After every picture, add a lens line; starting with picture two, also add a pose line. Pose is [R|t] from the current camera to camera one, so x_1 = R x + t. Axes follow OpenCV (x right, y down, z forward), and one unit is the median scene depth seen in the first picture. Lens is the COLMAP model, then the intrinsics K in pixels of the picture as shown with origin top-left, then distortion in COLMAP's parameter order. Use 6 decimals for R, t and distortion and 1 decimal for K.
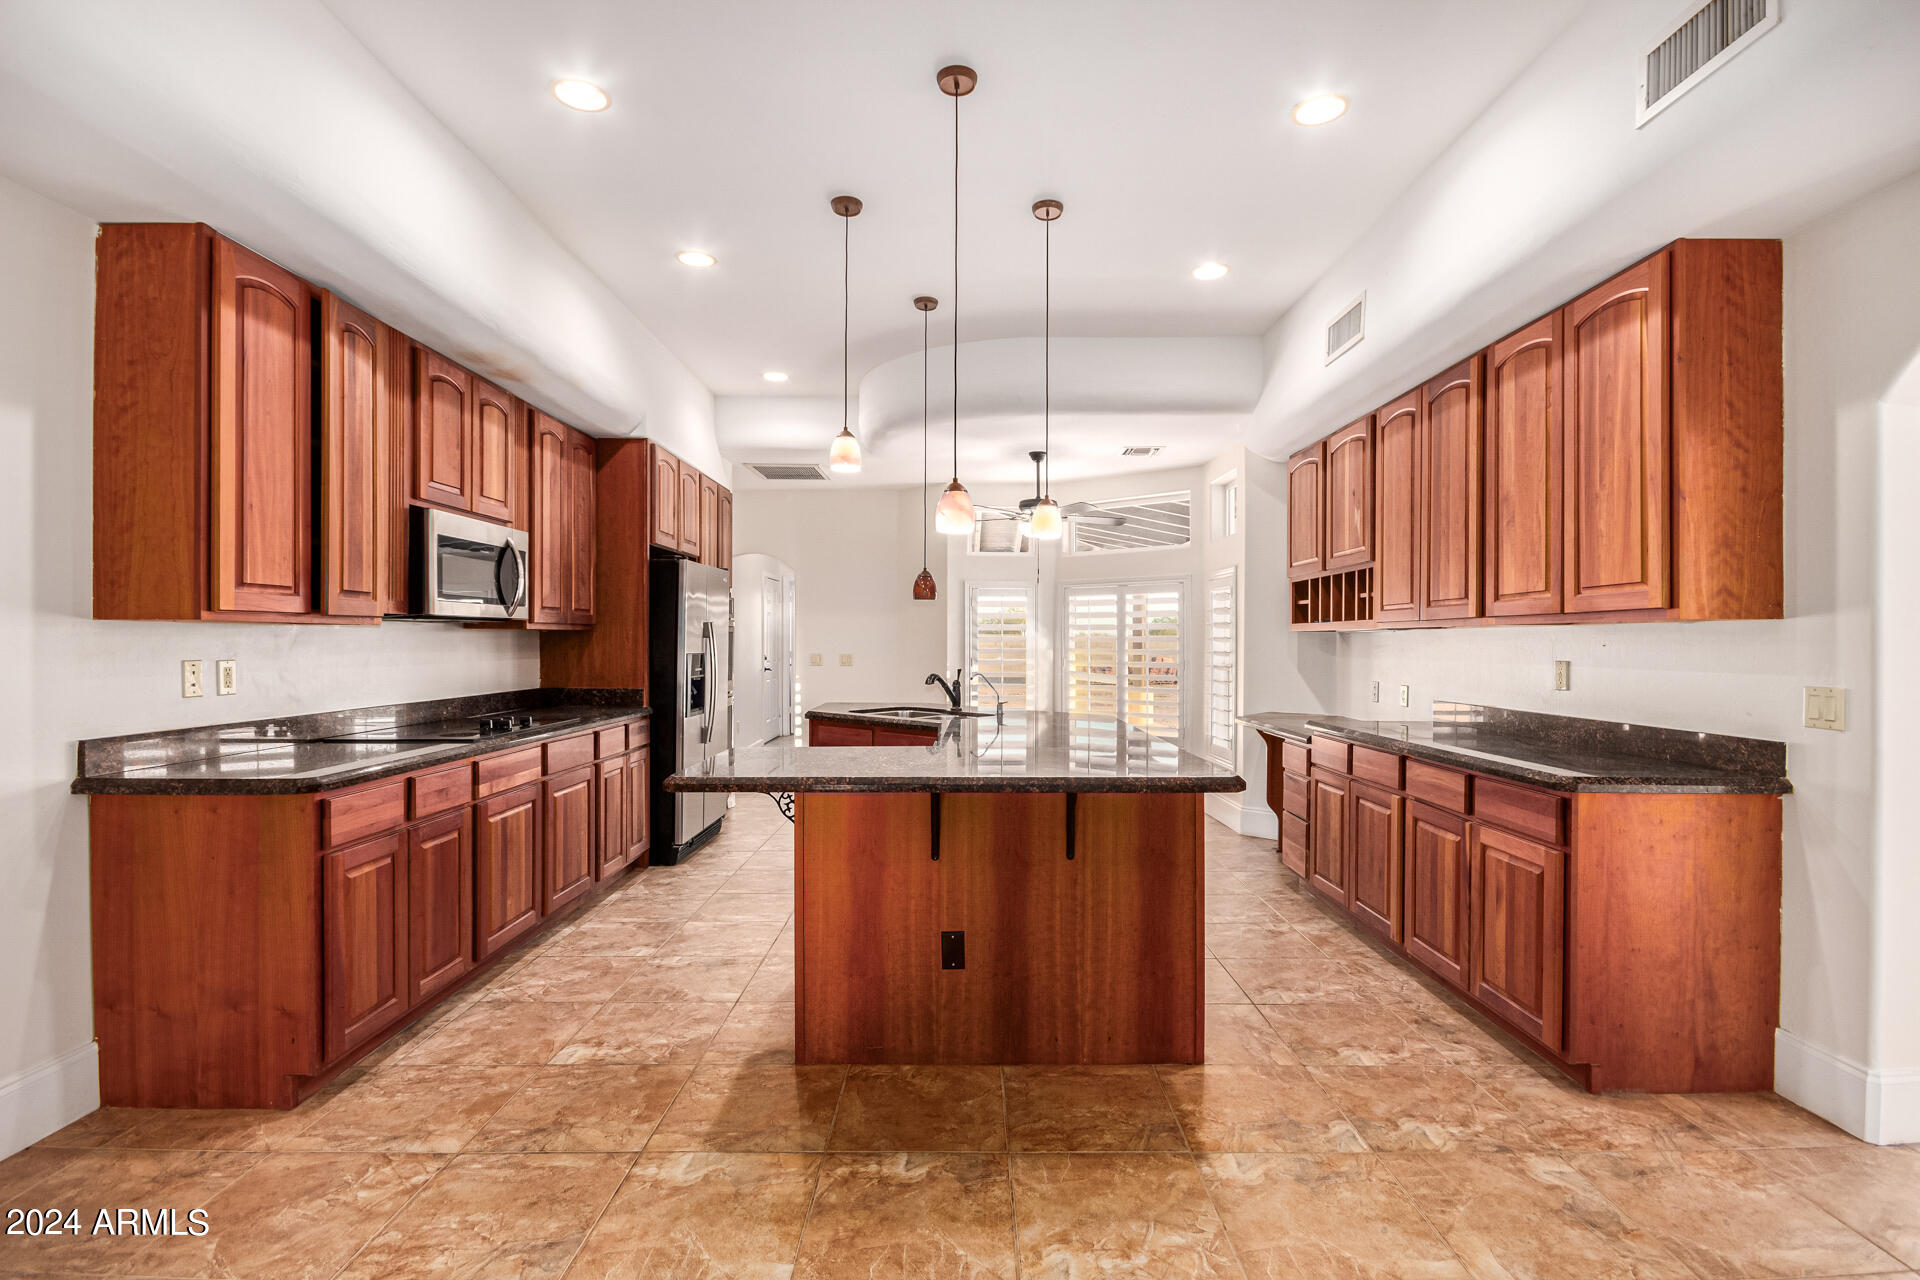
lens RADIAL K [[886.7, 0, 971.2], [0, 886.7, 641.9], [0, 0, 1]] dist [-0.000436, -0.003925]
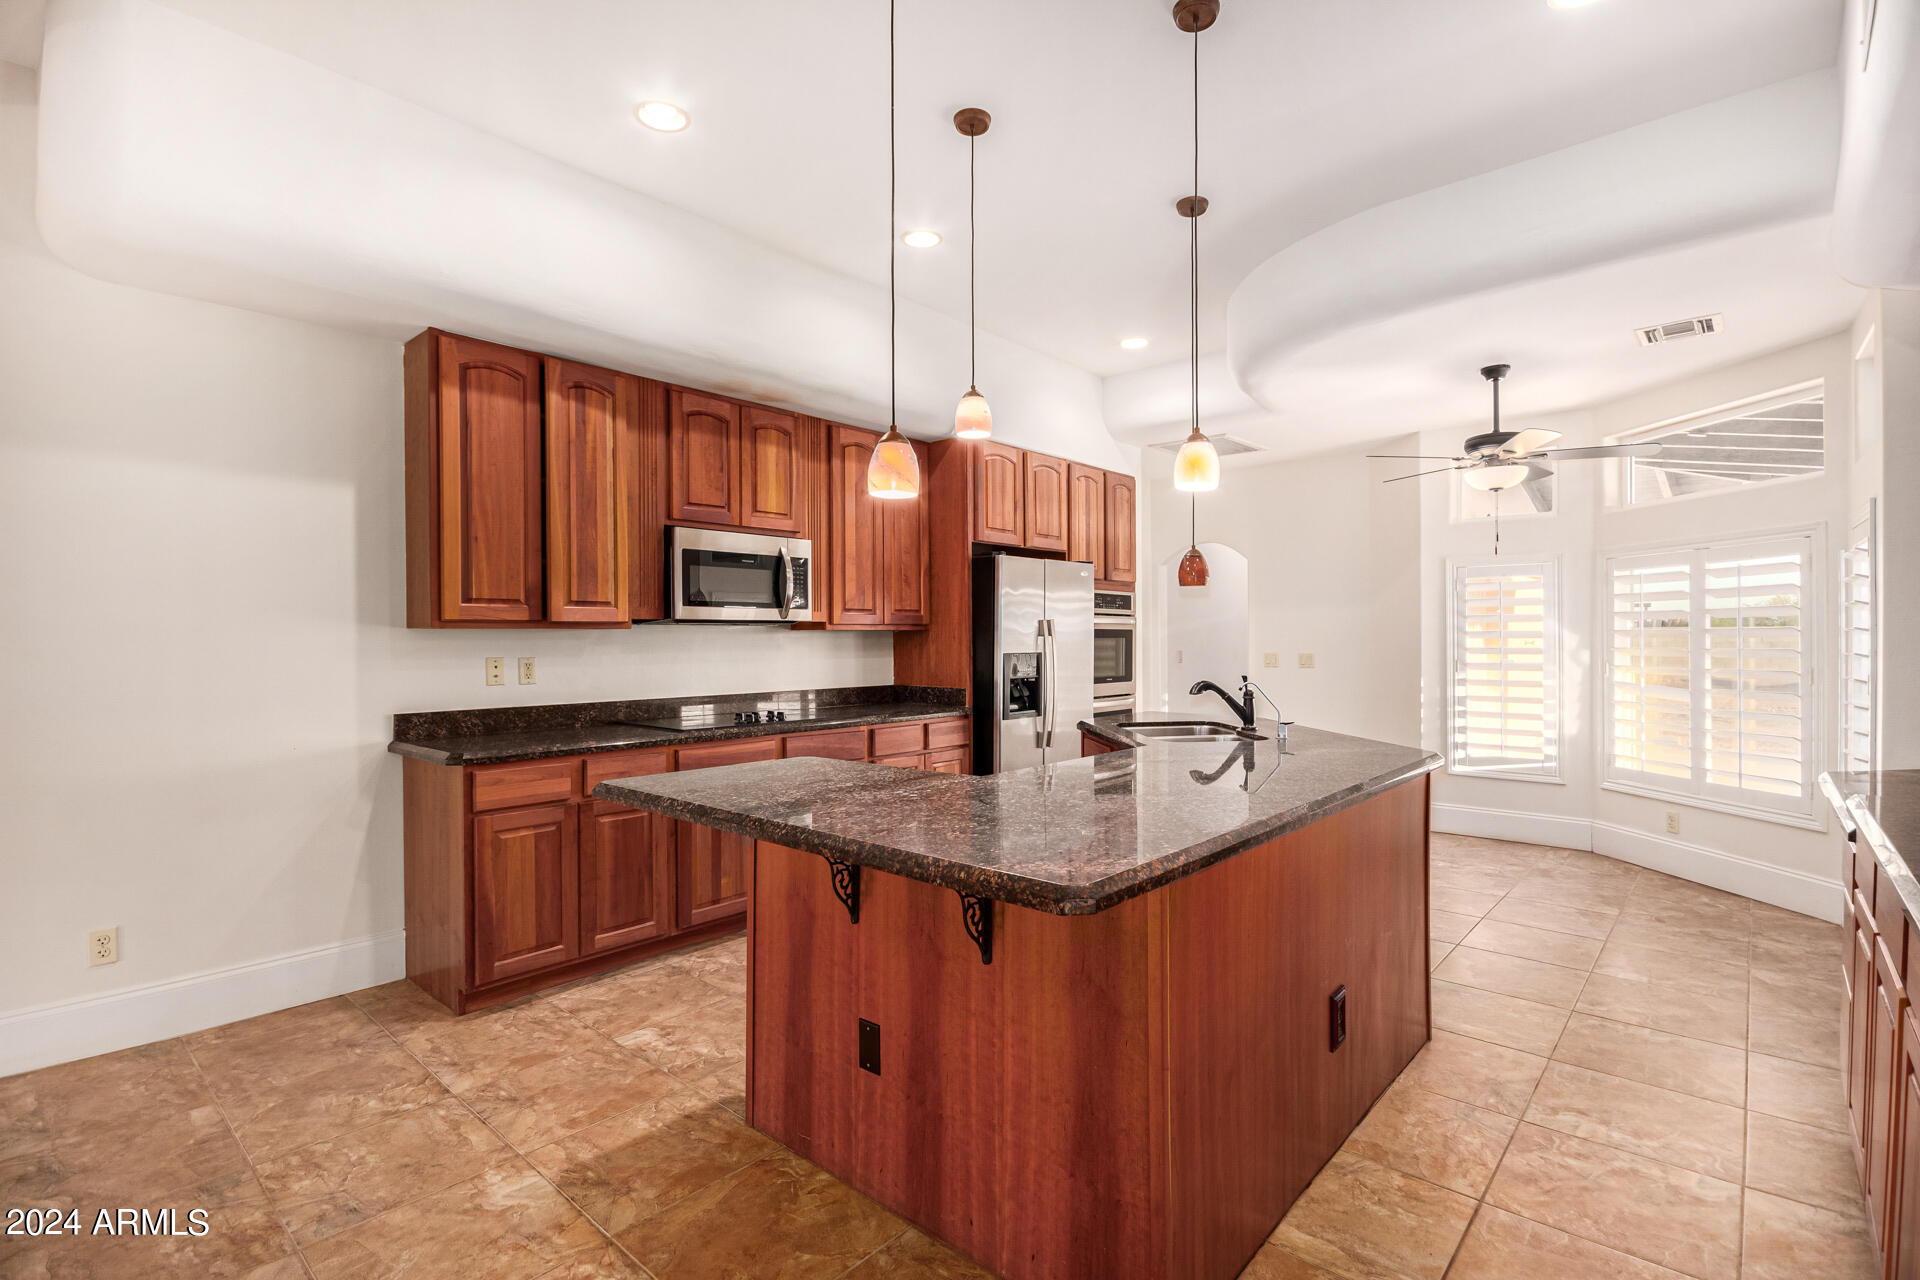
lens RADIAL K [[886.7, 0, 963.6], [0, 886.7, 642.8], [0, 0, 1]] dist [-0.000436, -0.003925]
pose [[0.747194, -0.002954, -0.664600, 0.534625], [0.005858, 0.999981, 0.002141, -0.000491], [0.664581, -0.005493, 0.747196, 0.475470]]
